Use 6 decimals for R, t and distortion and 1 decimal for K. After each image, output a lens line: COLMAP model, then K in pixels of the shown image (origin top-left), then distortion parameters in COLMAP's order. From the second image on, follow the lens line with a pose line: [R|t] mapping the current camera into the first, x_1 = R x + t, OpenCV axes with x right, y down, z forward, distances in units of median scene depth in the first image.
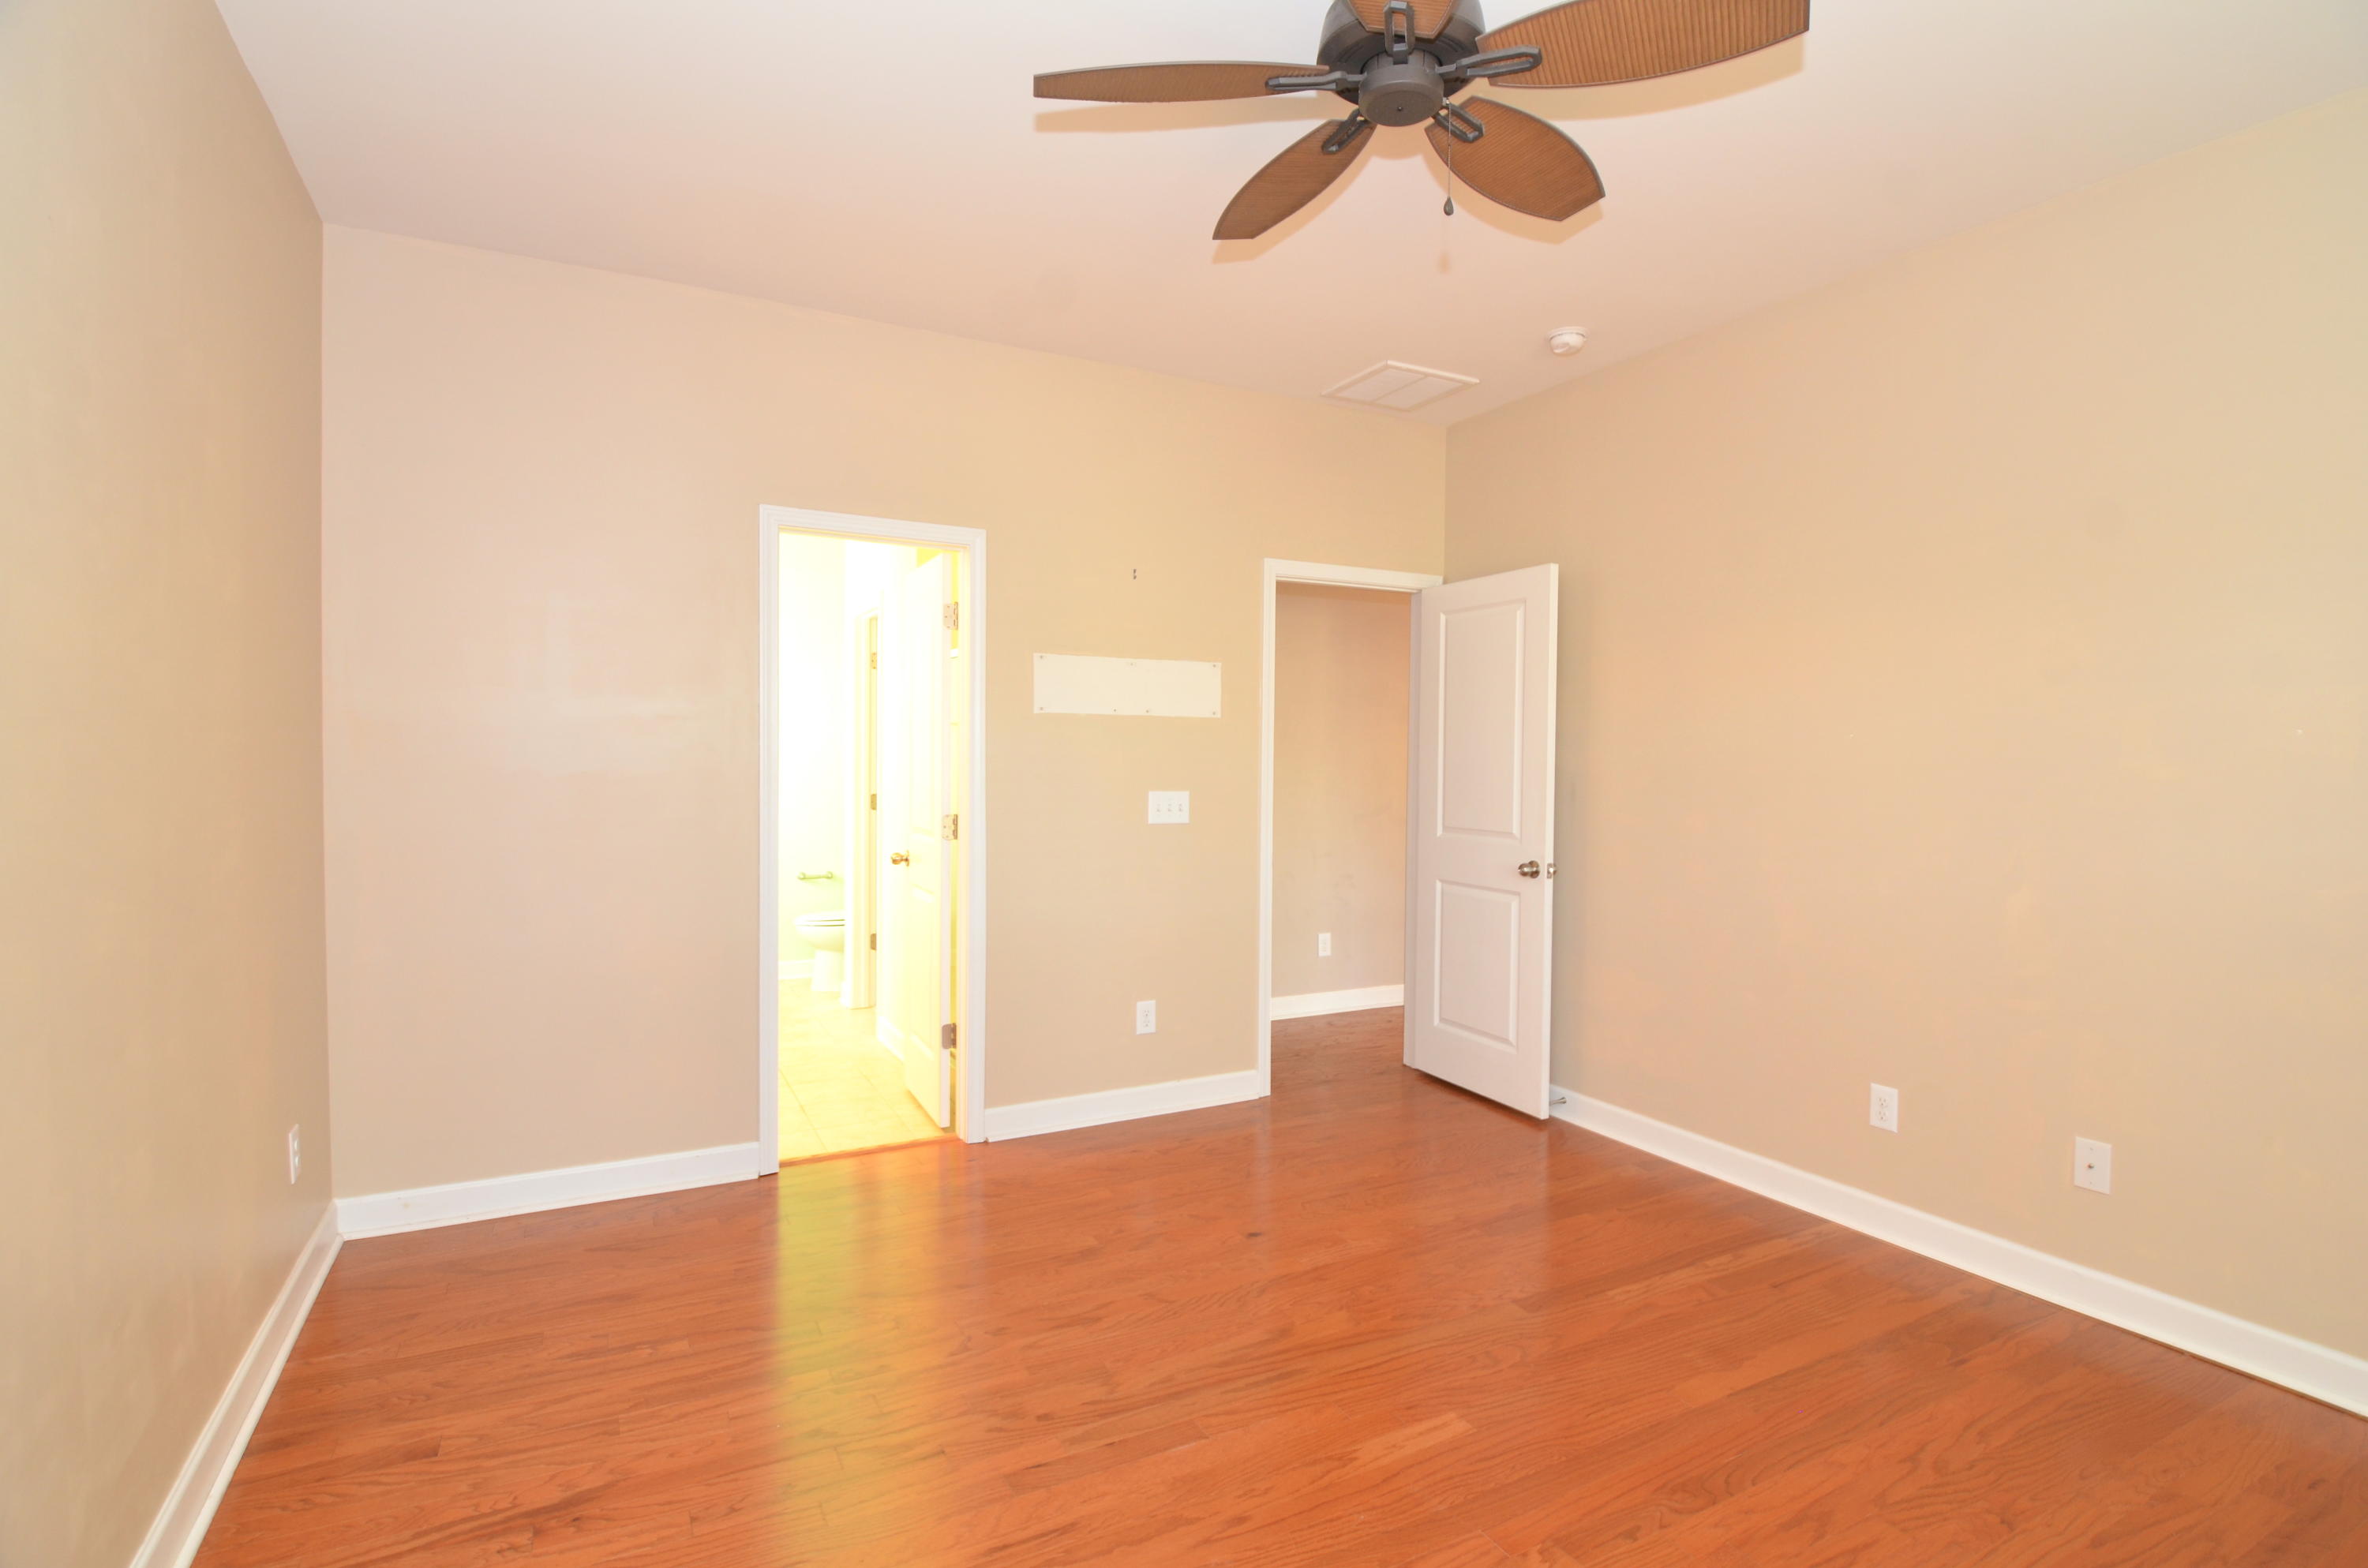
lens RADIAL K [[1137.6, 0, 1185.8], [0, 1137.6, 777.2], [0, 0, 1]] dist [-0.004678, -0.010472]
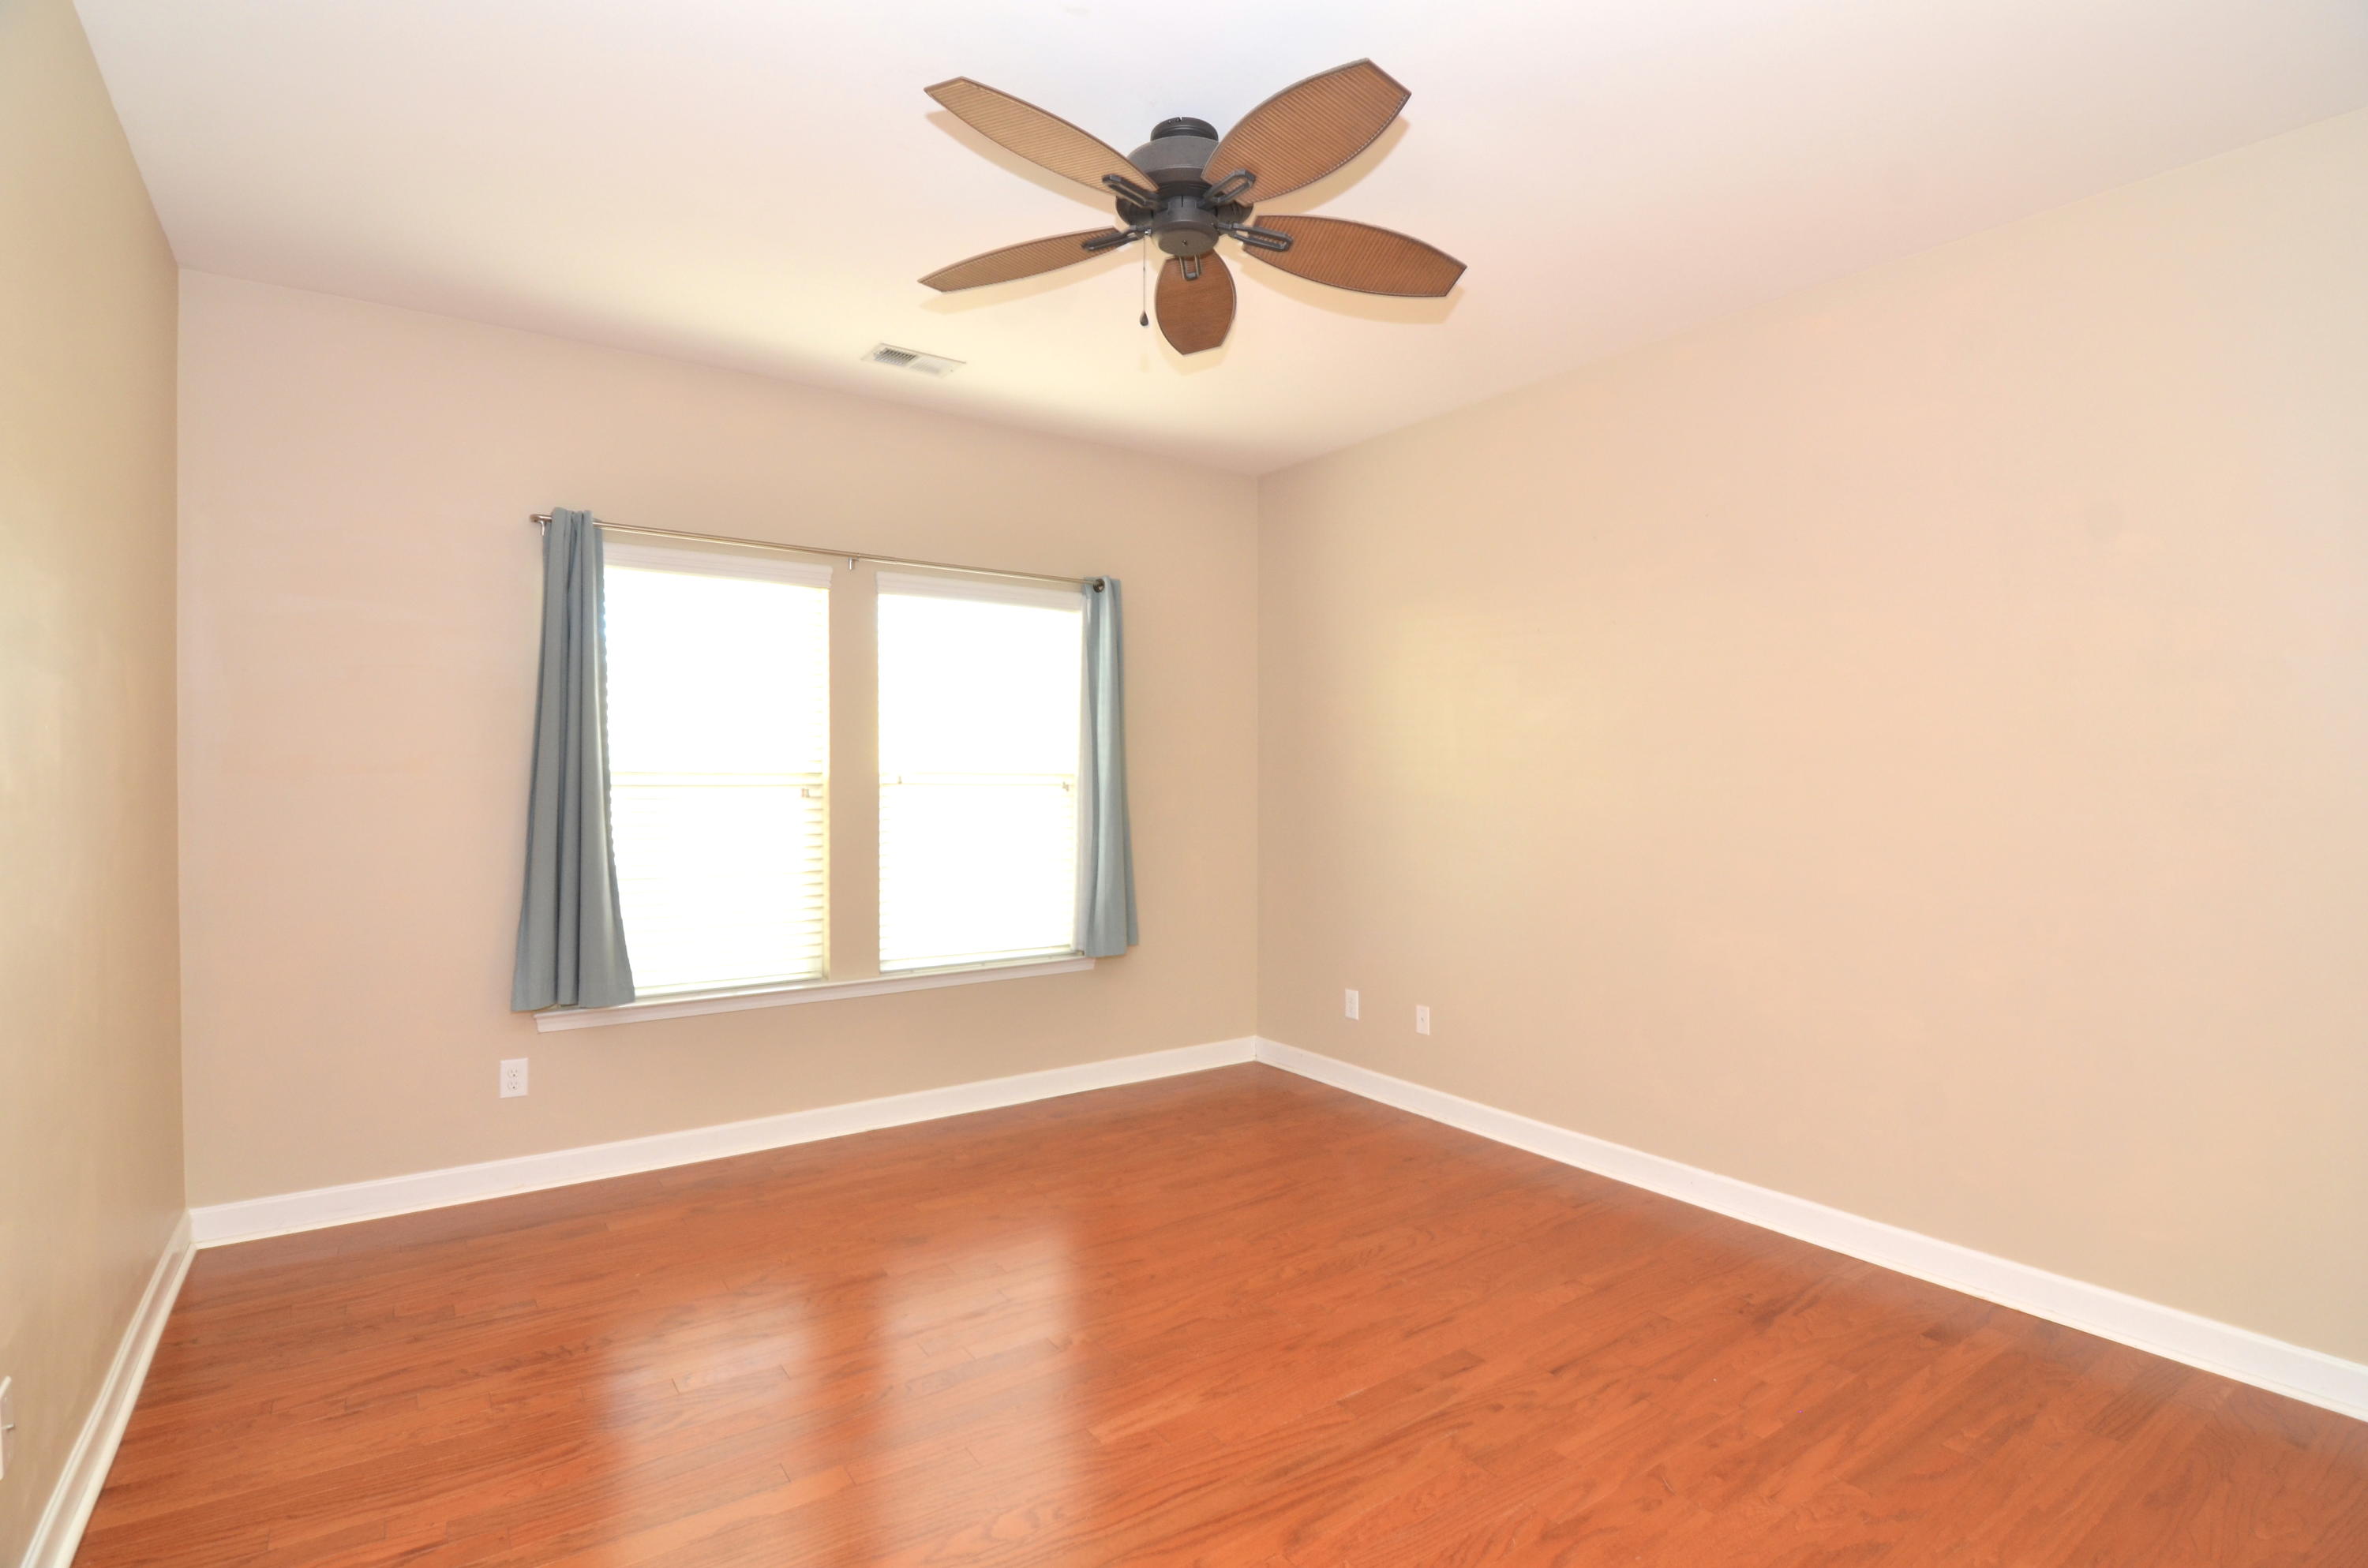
lens RADIAL K [[1137.6, 0, 1166.3], [0, 1137.6, 788.9], [0, 0, 1]] dist [-0.004678, -0.010472]
pose [[-0.993730, -0.010453, -0.111316, 0.285078], [-0.014001, 0.999417, 0.031141, -0.033231], [0.110926, 0.032504, -0.993297, 1.886263]]
